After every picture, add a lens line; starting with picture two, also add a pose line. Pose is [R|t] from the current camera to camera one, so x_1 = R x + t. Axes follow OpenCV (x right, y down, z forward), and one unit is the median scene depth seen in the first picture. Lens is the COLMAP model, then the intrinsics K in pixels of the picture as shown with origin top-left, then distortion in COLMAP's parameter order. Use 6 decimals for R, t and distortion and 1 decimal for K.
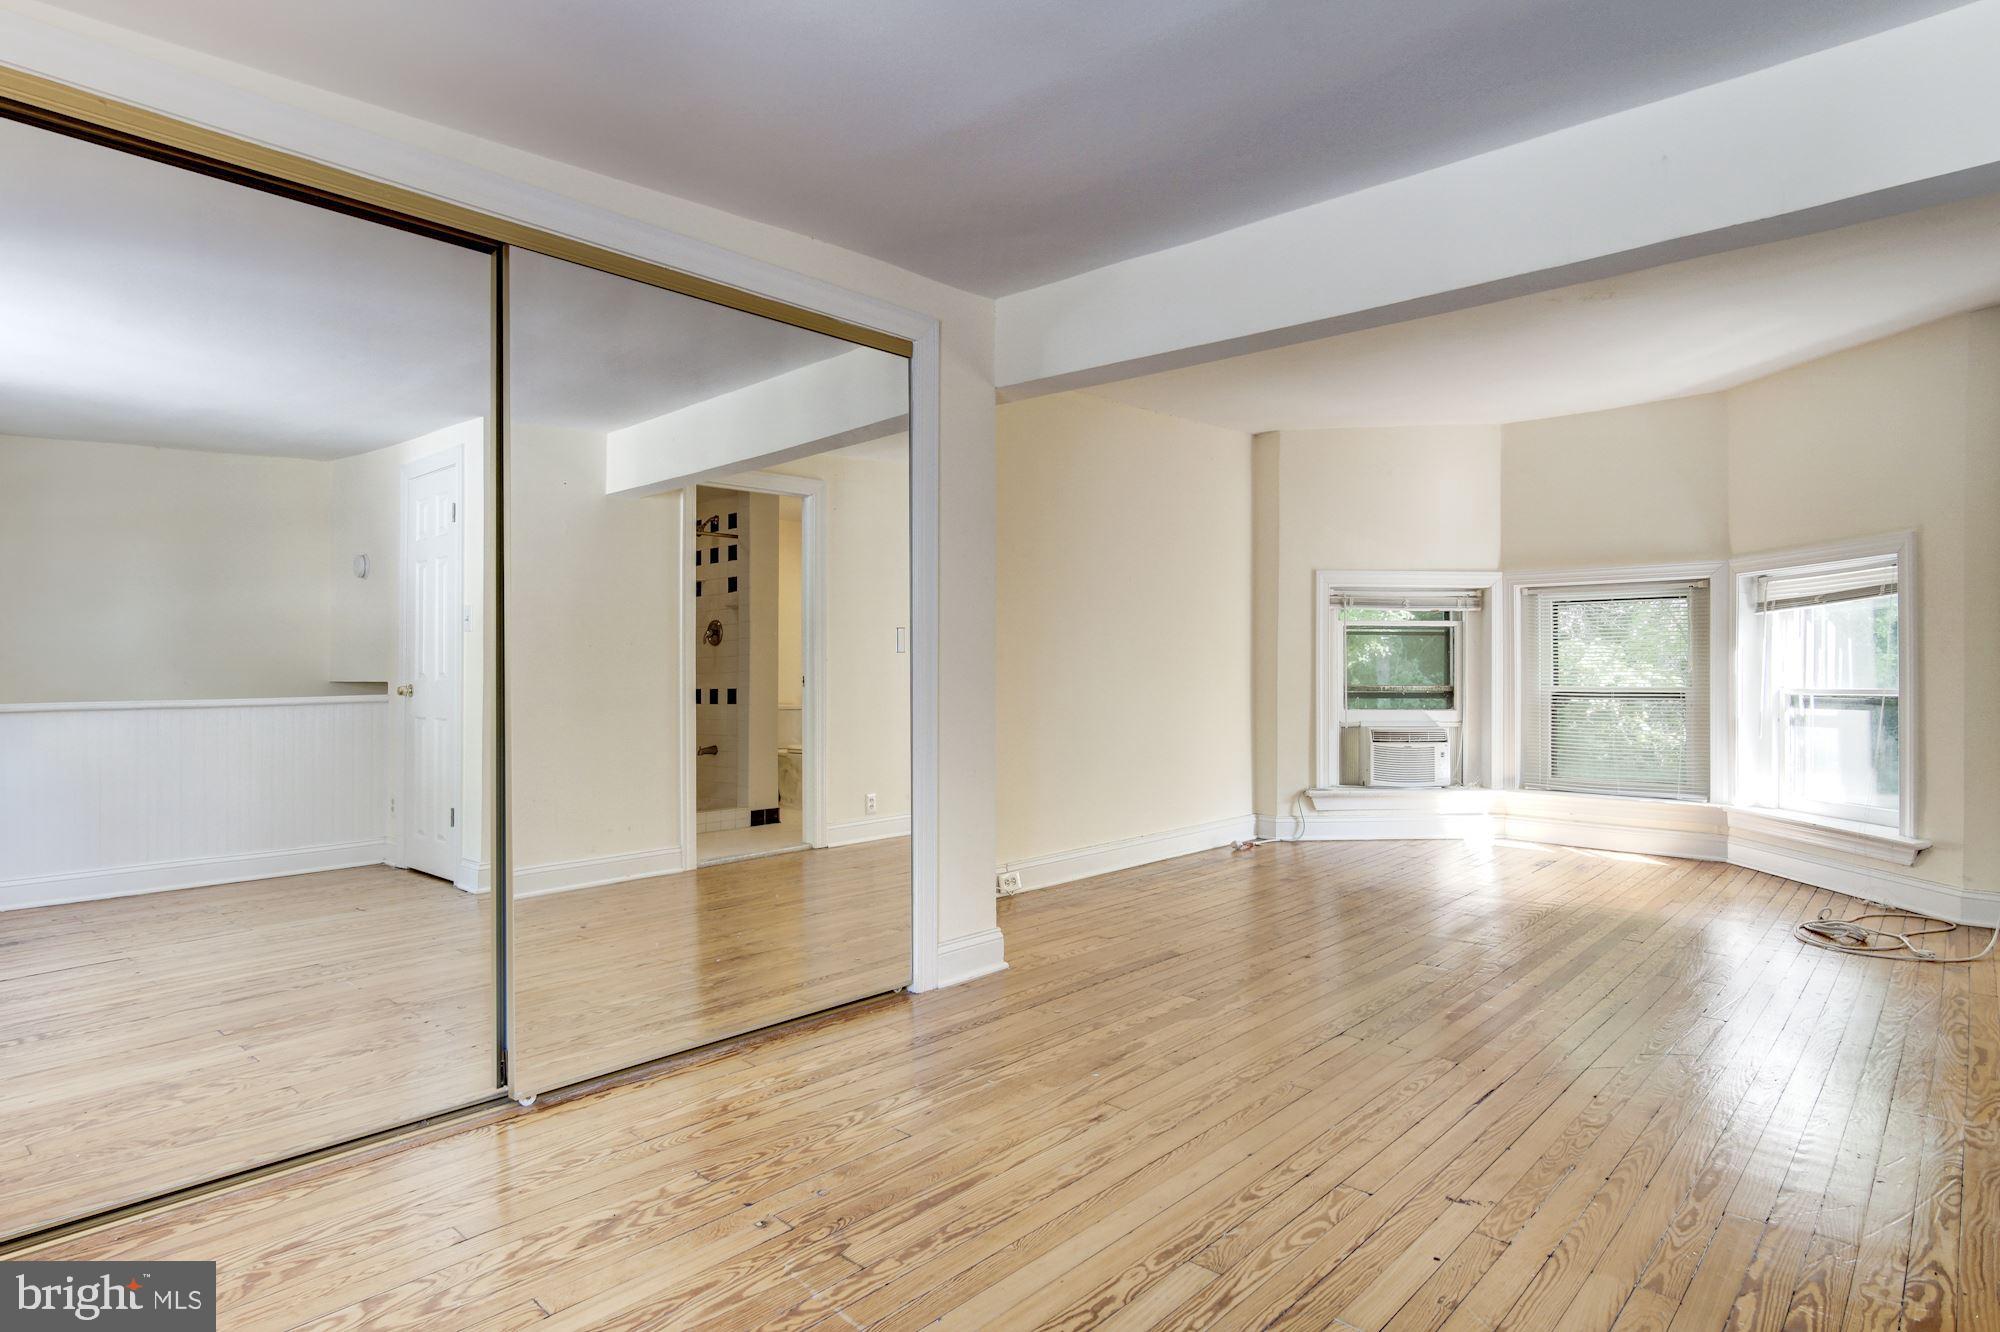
lens RADIAL K [[1073.2, 0, 996.1], [0, 1073.2, 672.9], [0, 0, 1]] dist [-0.005386, 0.003207]
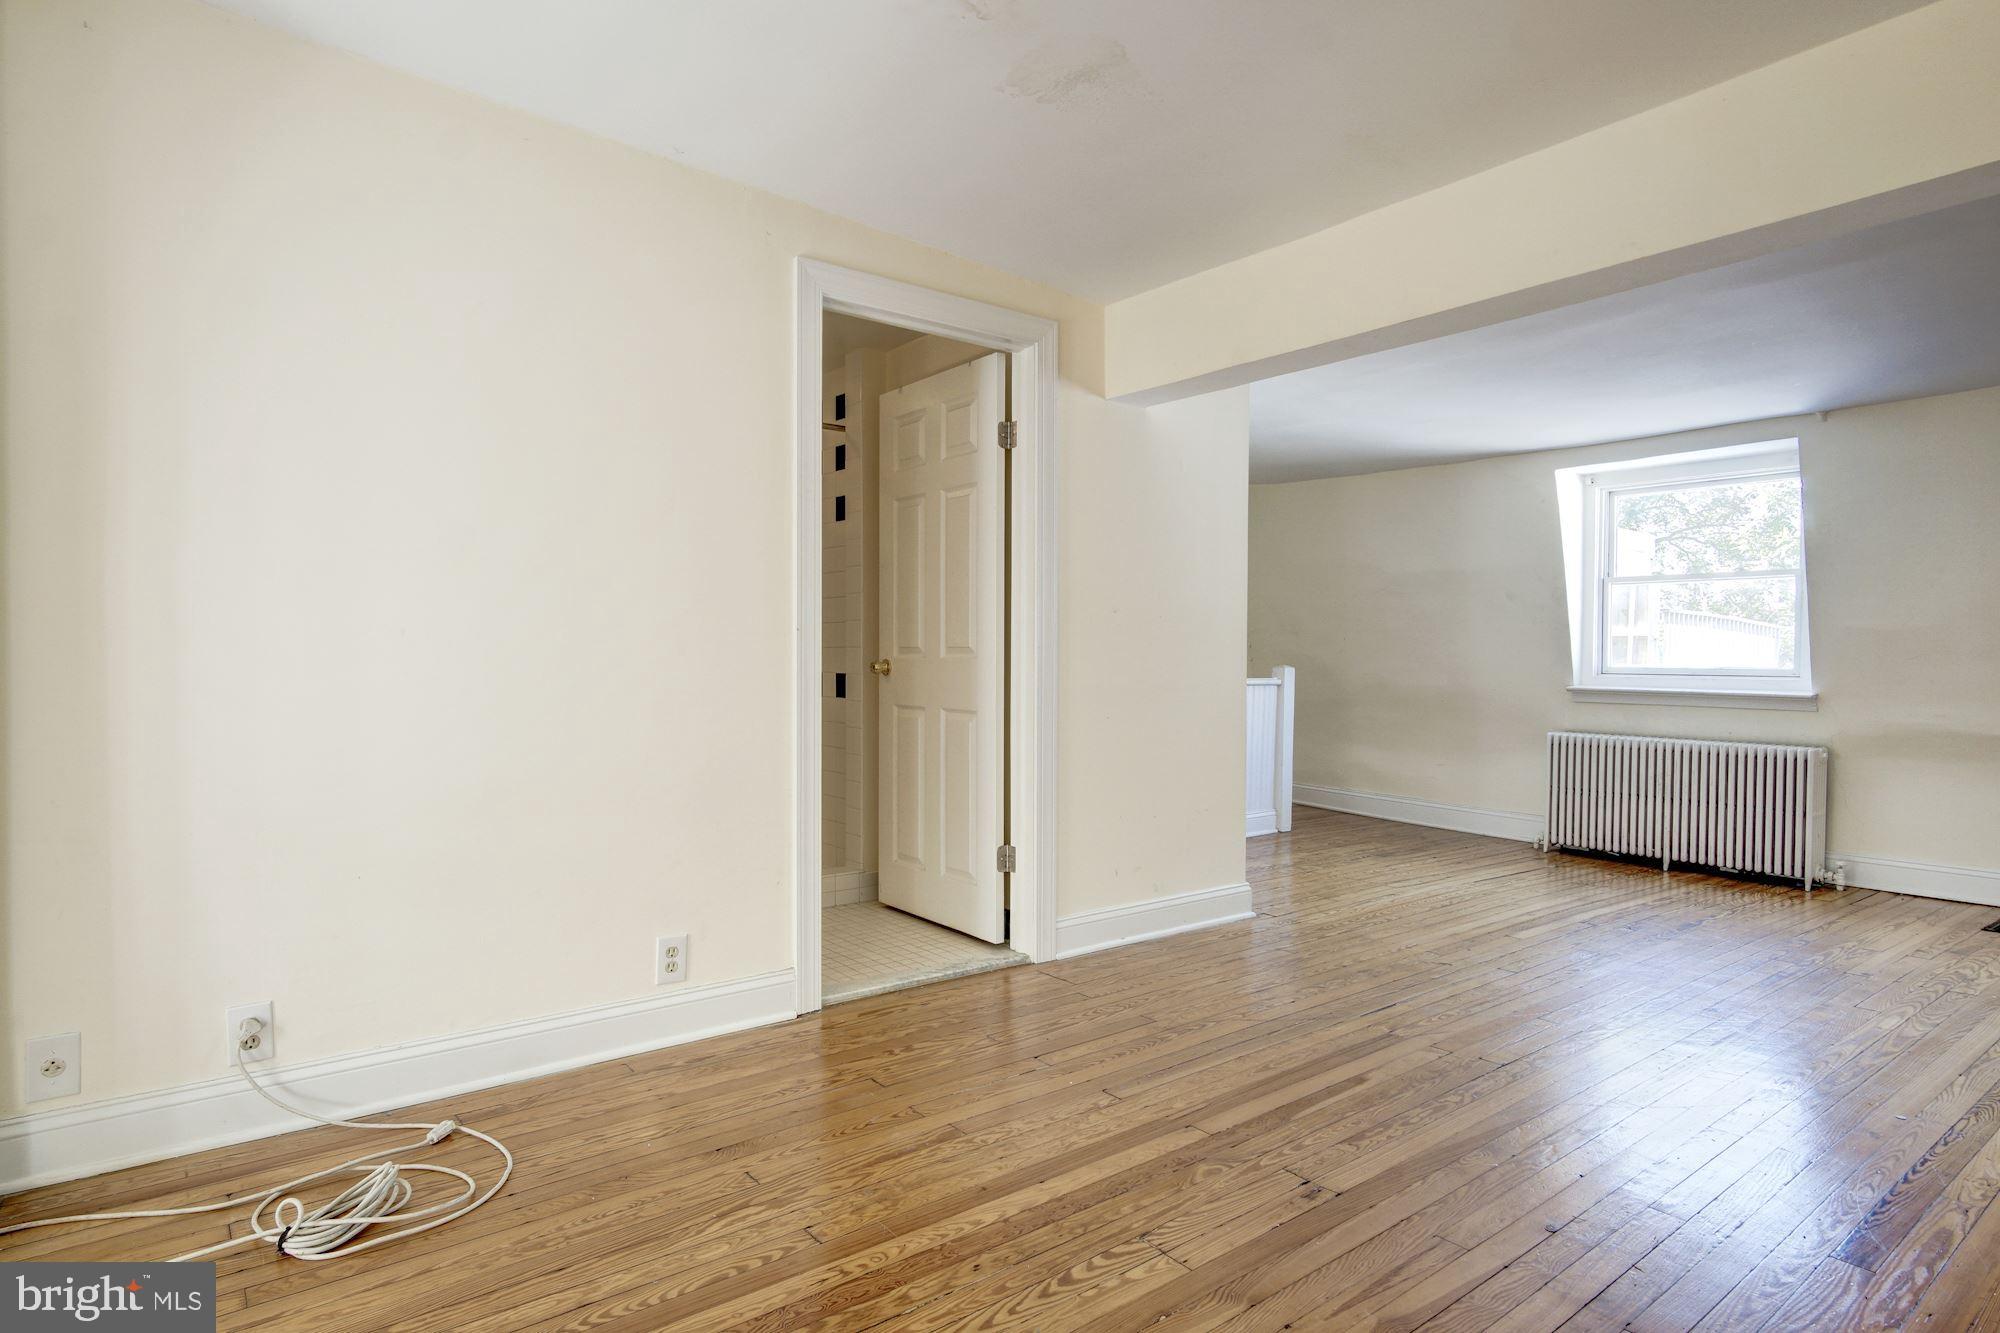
lens RADIAL K [[1073.2, 0, 996.1], [0, 1073.2, 673.4], [0, 0, 1]] dist [-0.005386, 0.003207]
pose [[-0.982416, -0.007799, 0.186542, 0.295460], [-0.003975, 0.999774, 0.020867, -0.006639], [-0.186663, 0.019759, -0.982225, 1.014684]]
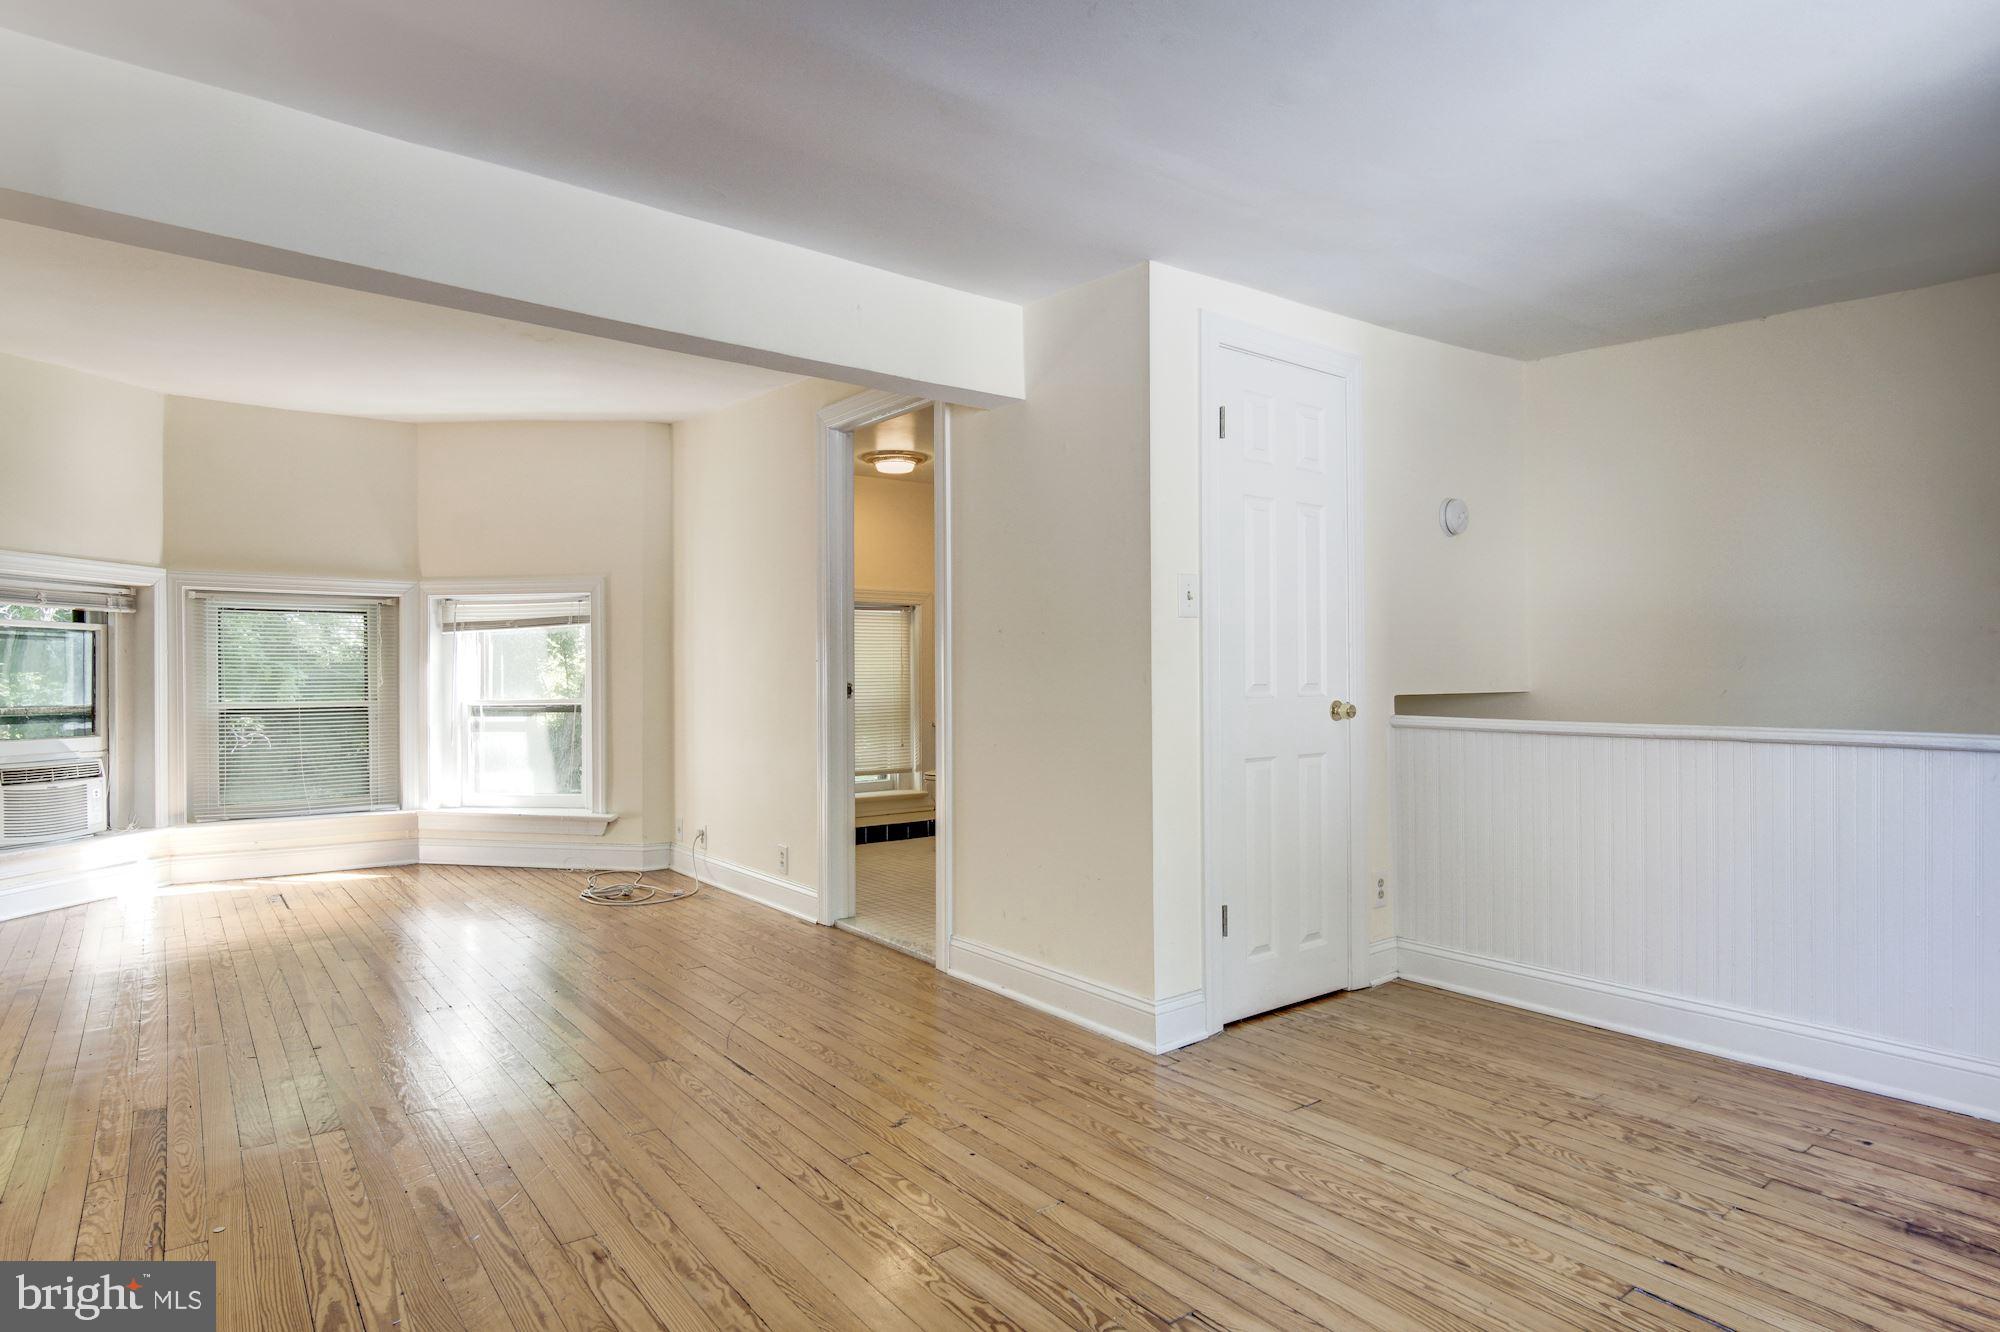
lens RADIAL K [[1073.2, 0, 996.1], [0, 1073.2, 672.9], [0, 0, 1]] dist [-0.005386, 0.003207]
pose [[0.183879, 0.003759, 0.982942, -0.267222], [0.005178, 0.999975, -0.004793, -0.005803], [-0.982935, 0.005971, 0.183855, 0.234899]]
